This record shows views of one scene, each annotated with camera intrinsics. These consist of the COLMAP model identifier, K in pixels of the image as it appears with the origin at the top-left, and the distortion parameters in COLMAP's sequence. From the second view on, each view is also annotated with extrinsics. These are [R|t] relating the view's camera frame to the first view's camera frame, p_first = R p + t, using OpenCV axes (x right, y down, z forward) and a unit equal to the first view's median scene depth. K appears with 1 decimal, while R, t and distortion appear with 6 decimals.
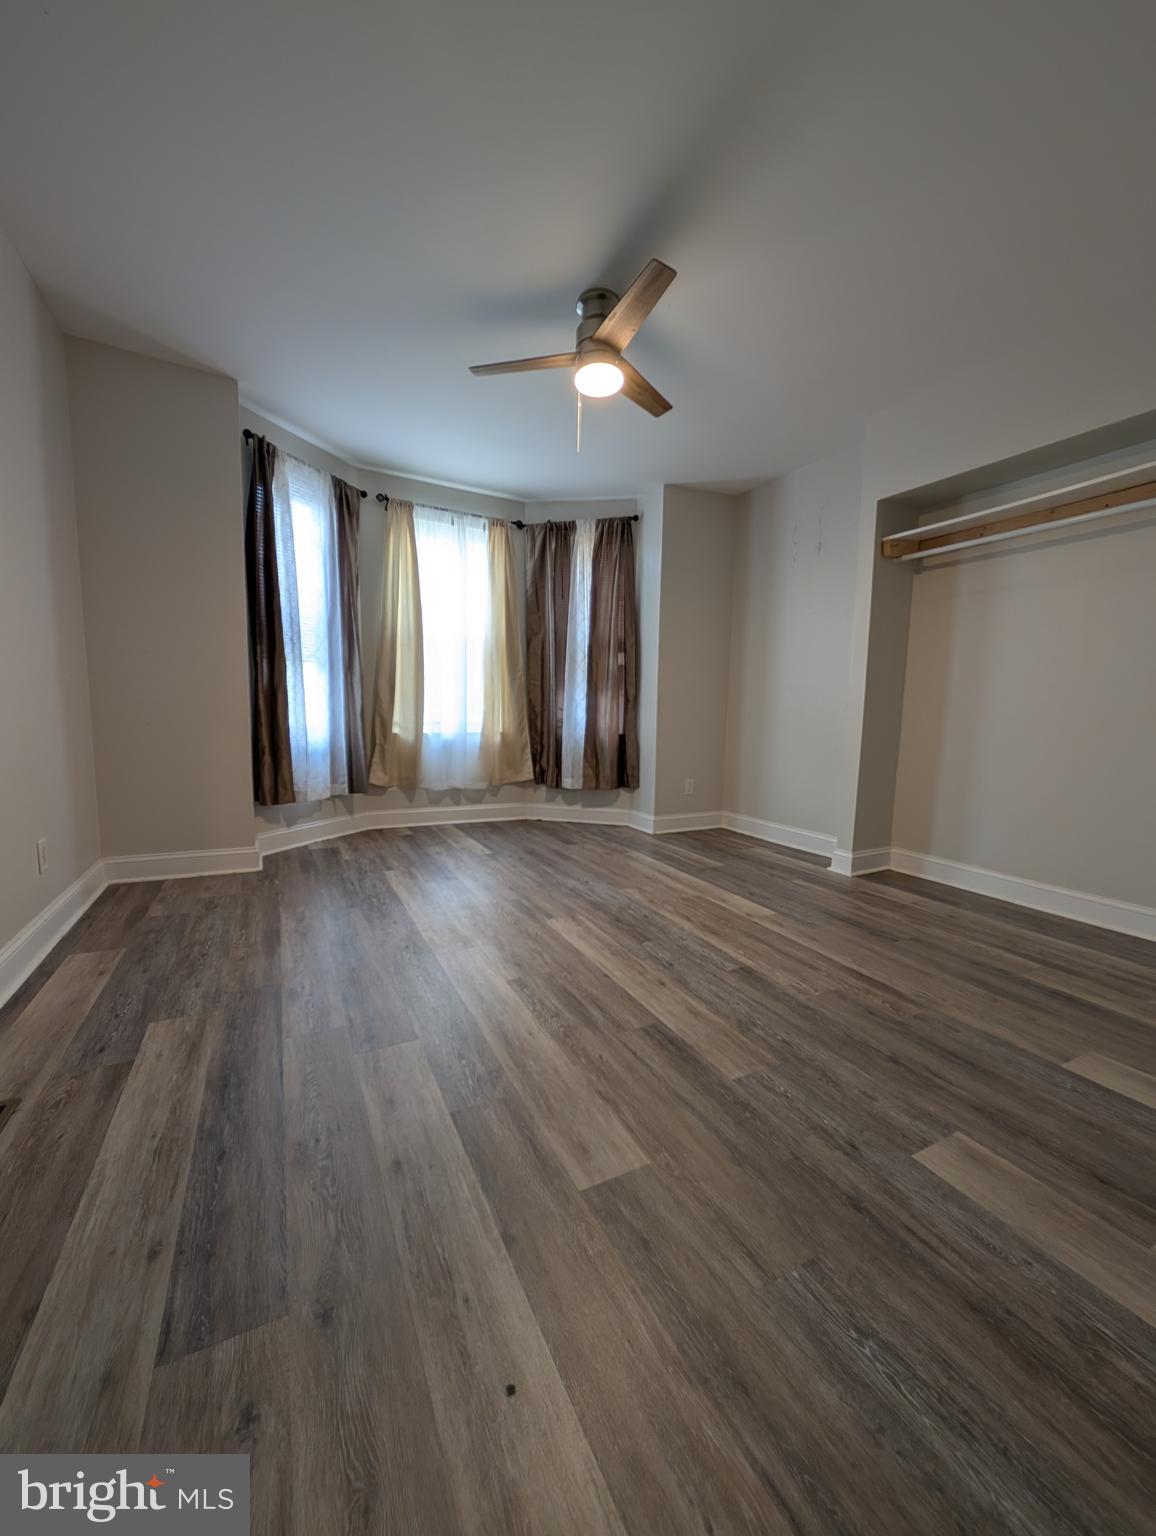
lens RADIAL K [[579.3, 0, 578.2], [0, 579.3, 770.0], [0, 0, 1]] dist [-0.001955, -0.000733]
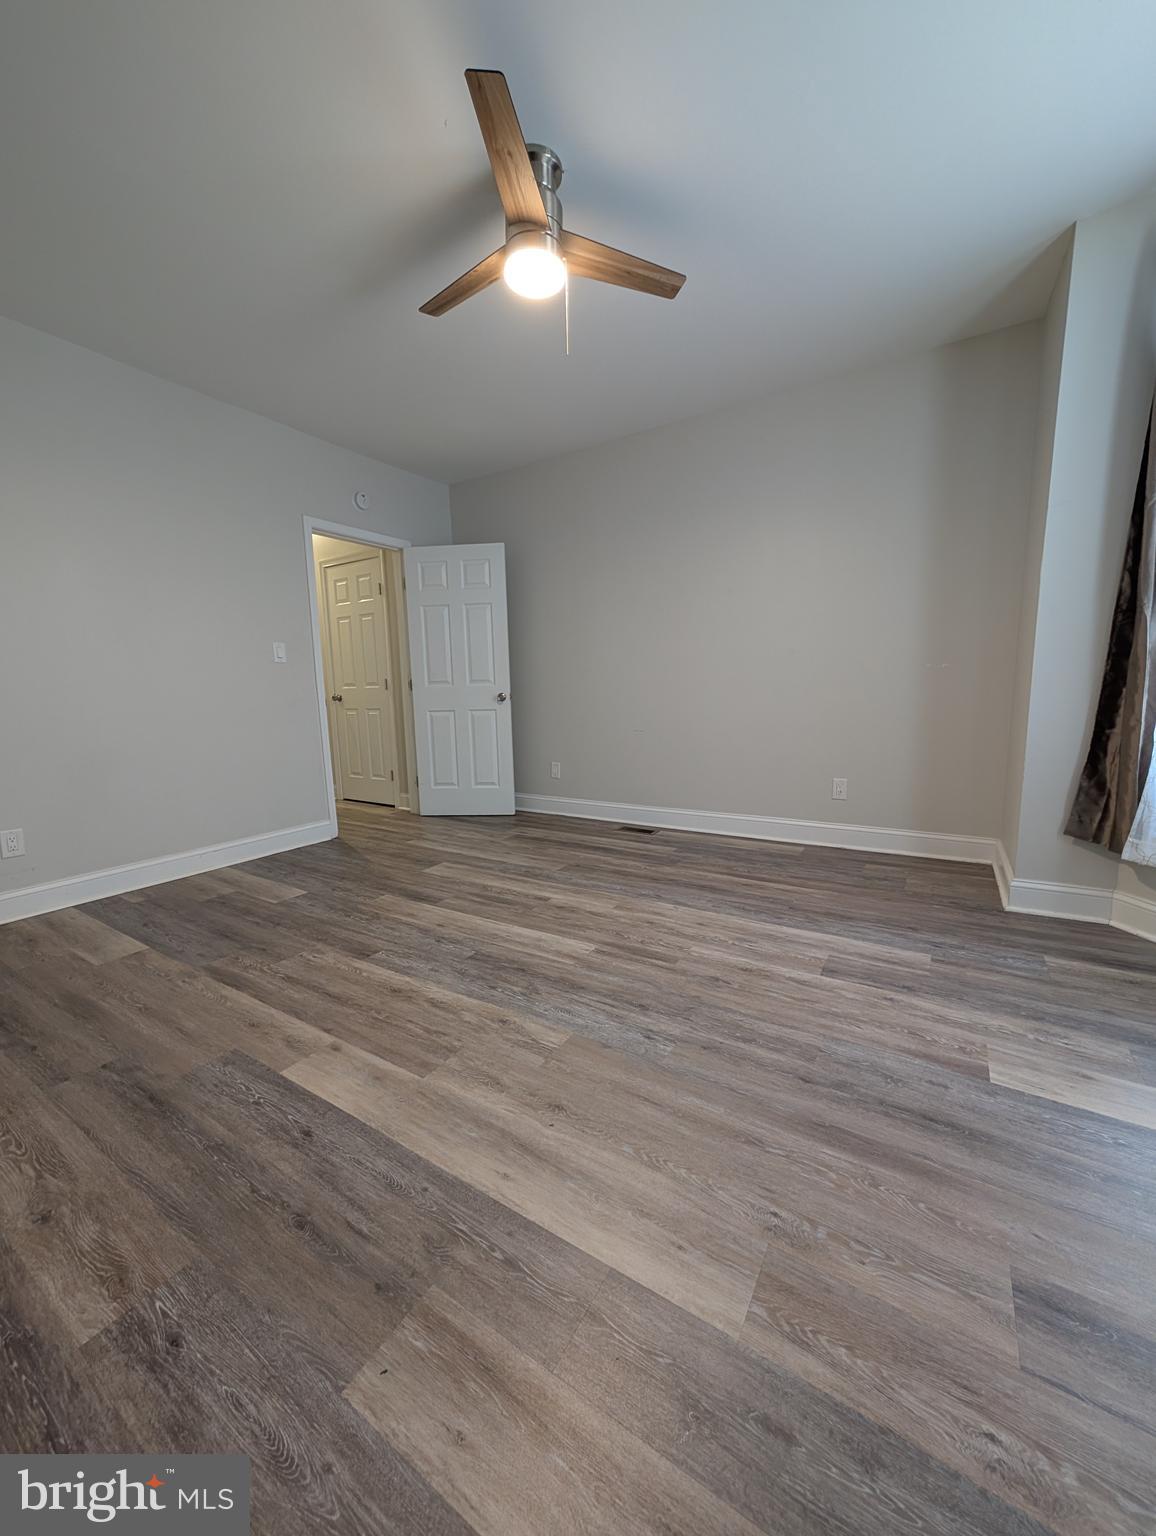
lens RADIAL K [[579.3, 0, 582.1], [0, 579.3, 769.1], [0, 0, 1]] dist [-0.001955, -0.000733]
pose [[-0.859916, 0.071300, -0.505432, 0.438282], [-0.050755, 0.973345, 0.223659, -0.213587], [0.507907, 0.217981, -0.833376, 1.913932]]
